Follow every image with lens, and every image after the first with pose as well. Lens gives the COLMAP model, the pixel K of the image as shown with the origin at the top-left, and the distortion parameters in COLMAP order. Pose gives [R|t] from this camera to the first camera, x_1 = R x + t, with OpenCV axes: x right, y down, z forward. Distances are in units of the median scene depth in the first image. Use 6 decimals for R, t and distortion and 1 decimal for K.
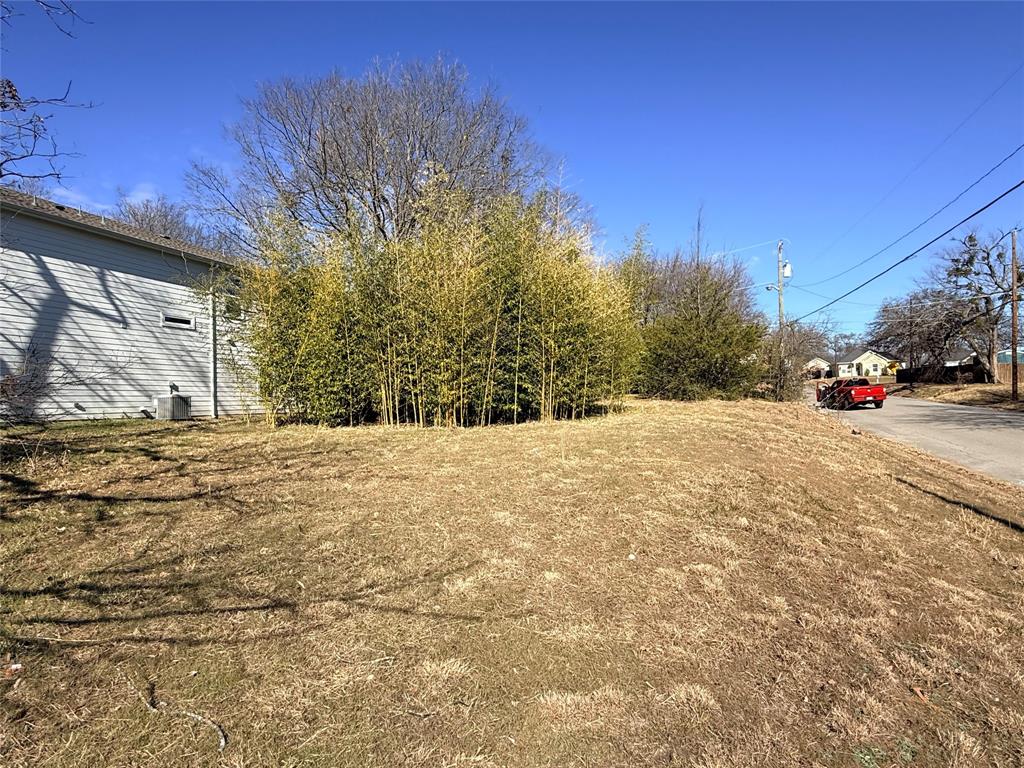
lens RADIAL K [[674.8, 0, 533.2], [0, 674.8, 386.0], [0, 0, 1]] dist [0.032568, -0.000778]
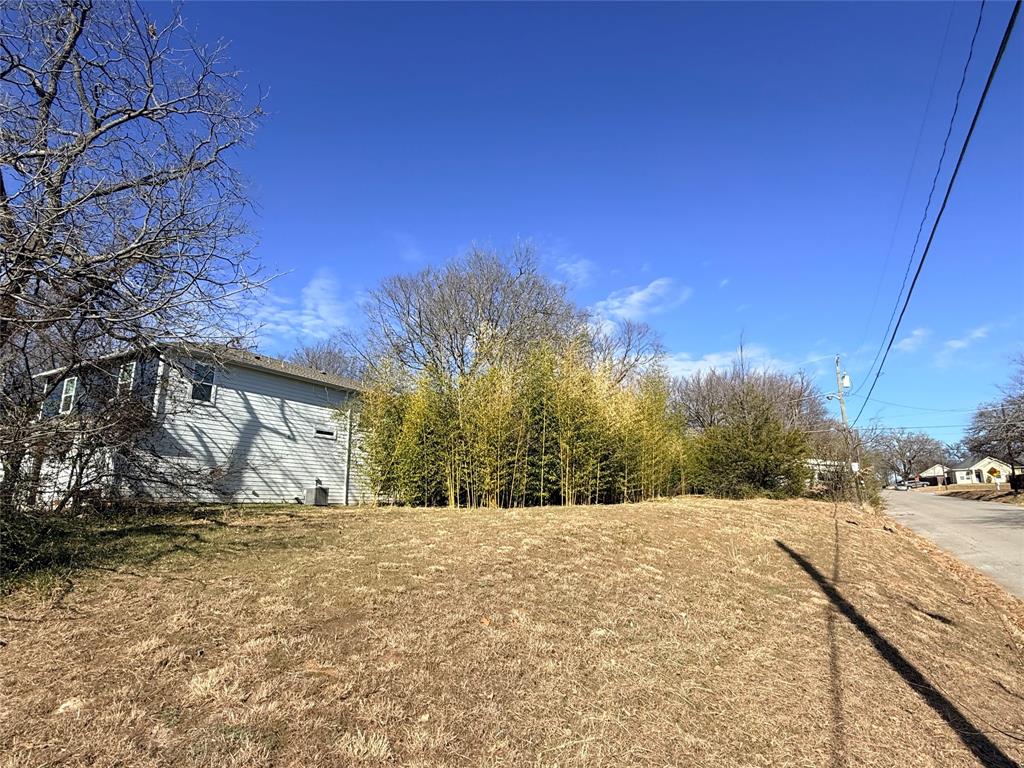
lens RADIAL K [[619.4, 0, 512.0], [0, 619.4, 384.0], [0, 0, 1]] dist [0.022858, -0.002833]
pose [[0.976462, -0.038310, -0.212262, 0.174425], [0.000161, 0.984229, -0.176898, 0.032830], [0.215691, 0.172700, 0.961068, -0.233539]]
